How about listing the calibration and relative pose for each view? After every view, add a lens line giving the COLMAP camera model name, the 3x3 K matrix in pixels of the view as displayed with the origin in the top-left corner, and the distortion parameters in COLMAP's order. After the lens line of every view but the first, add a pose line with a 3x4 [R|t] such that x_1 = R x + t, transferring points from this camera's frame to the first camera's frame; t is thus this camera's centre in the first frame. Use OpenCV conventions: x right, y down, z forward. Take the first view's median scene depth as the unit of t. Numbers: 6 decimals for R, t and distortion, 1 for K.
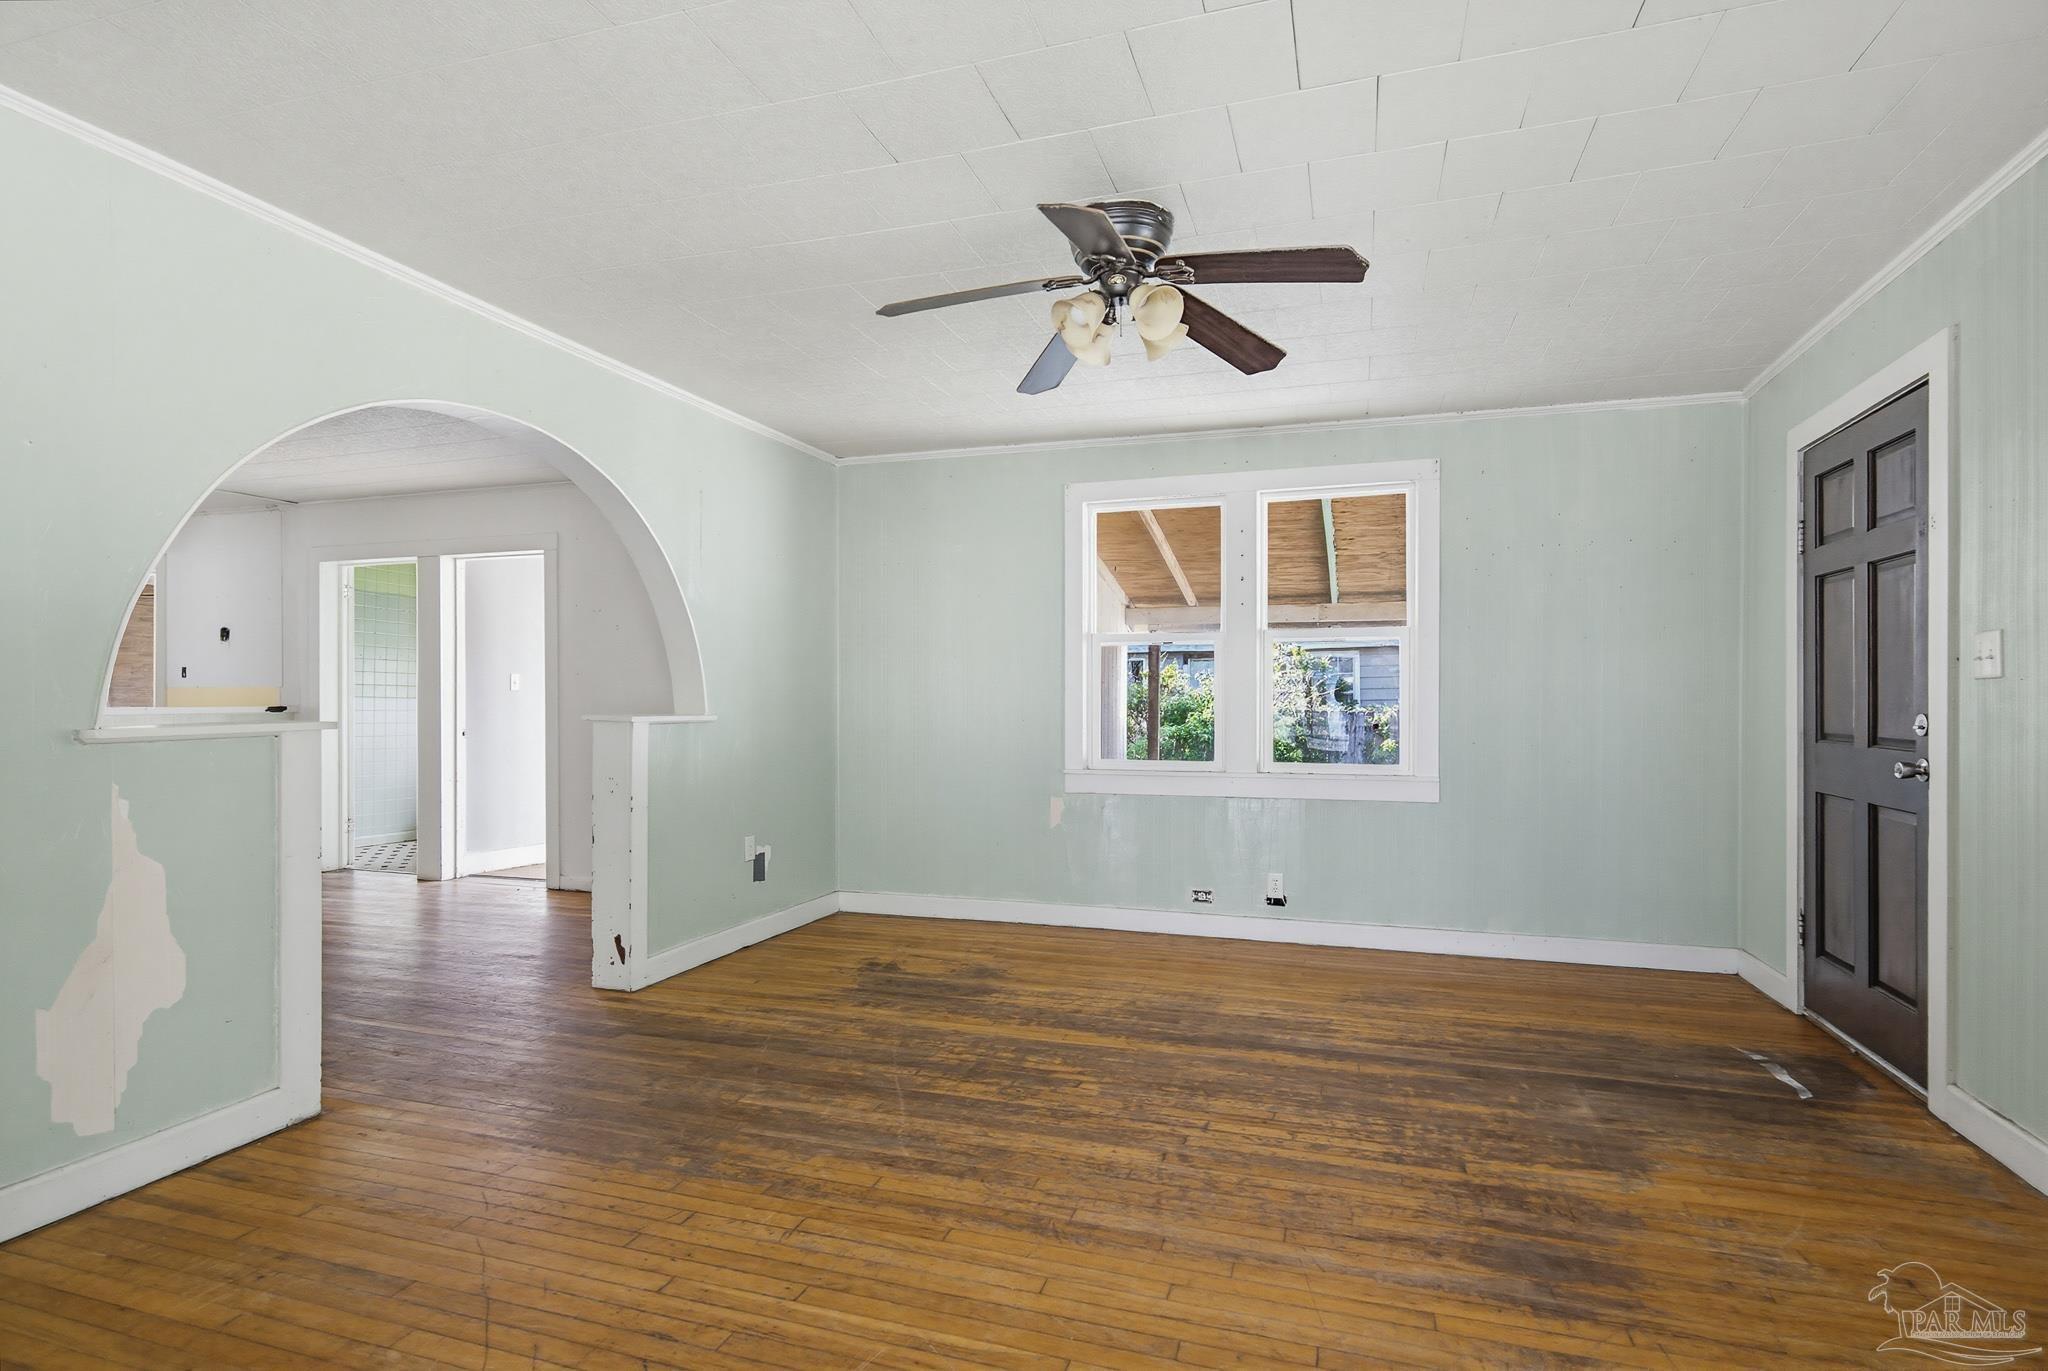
lens RADIAL K [[1037.8, 0, 1026.4], [0, 1037.8, 691.5], [0, 0, 1]] dist [0.003775, -0.001367]
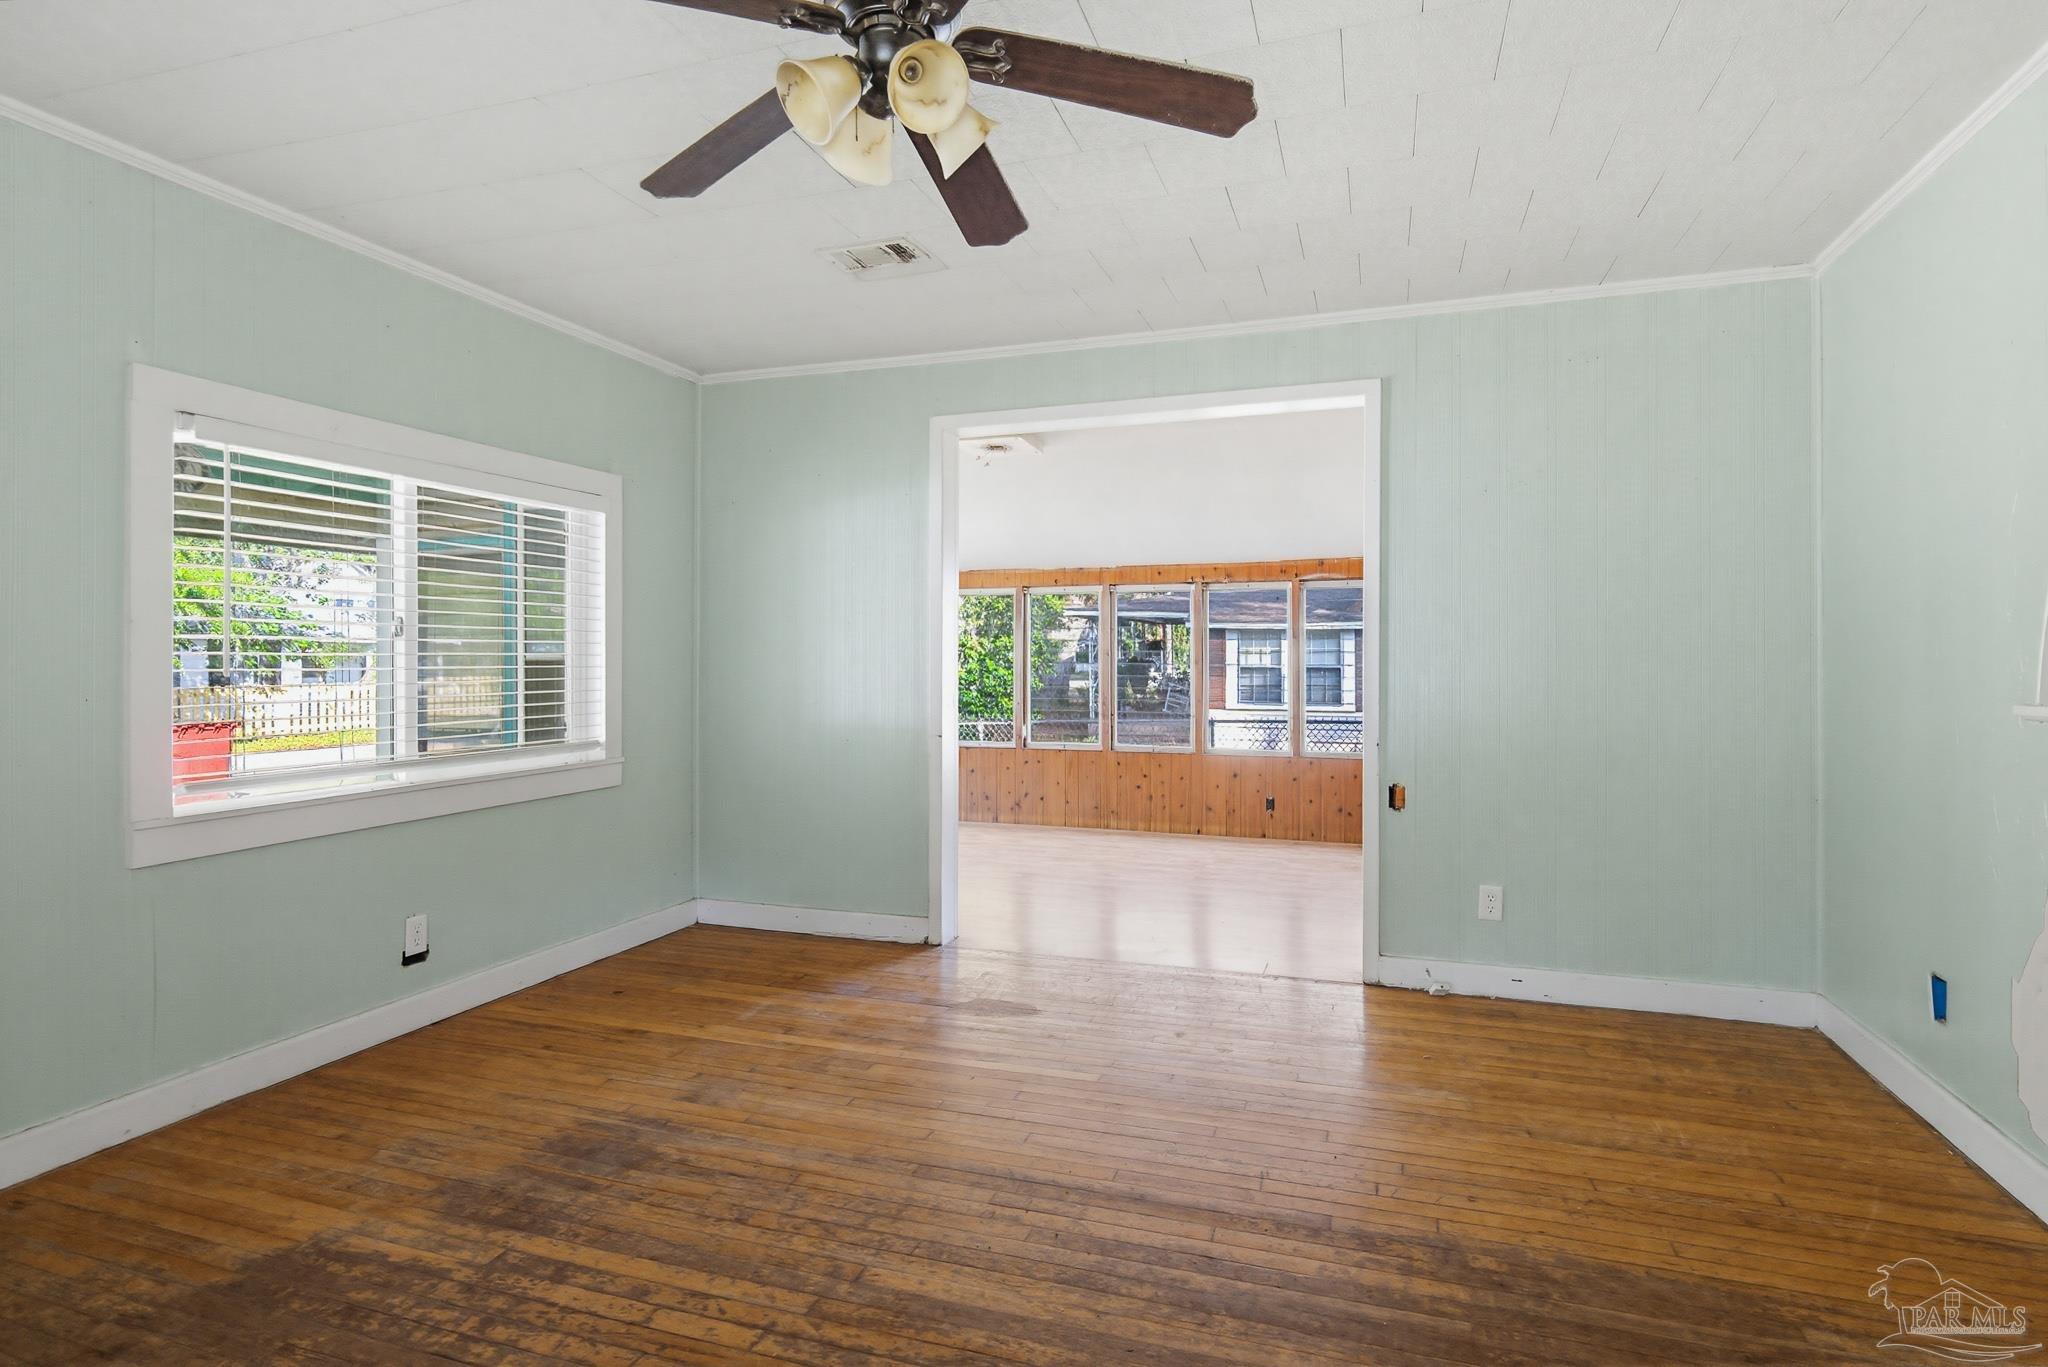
lens RADIAL K [[1037.8, 0, 1037.0], [0, 1037.8, 677.6], [0, 0, 1]] dist [0.003775, -0.001367]
pose [[-0.999980, 0.003550, 0.005140, -0.003439], [0.003560, 0.999992, 0.001943, 0.007662], [-0.005133, 0.001962, -0.999985, 1.791254]]
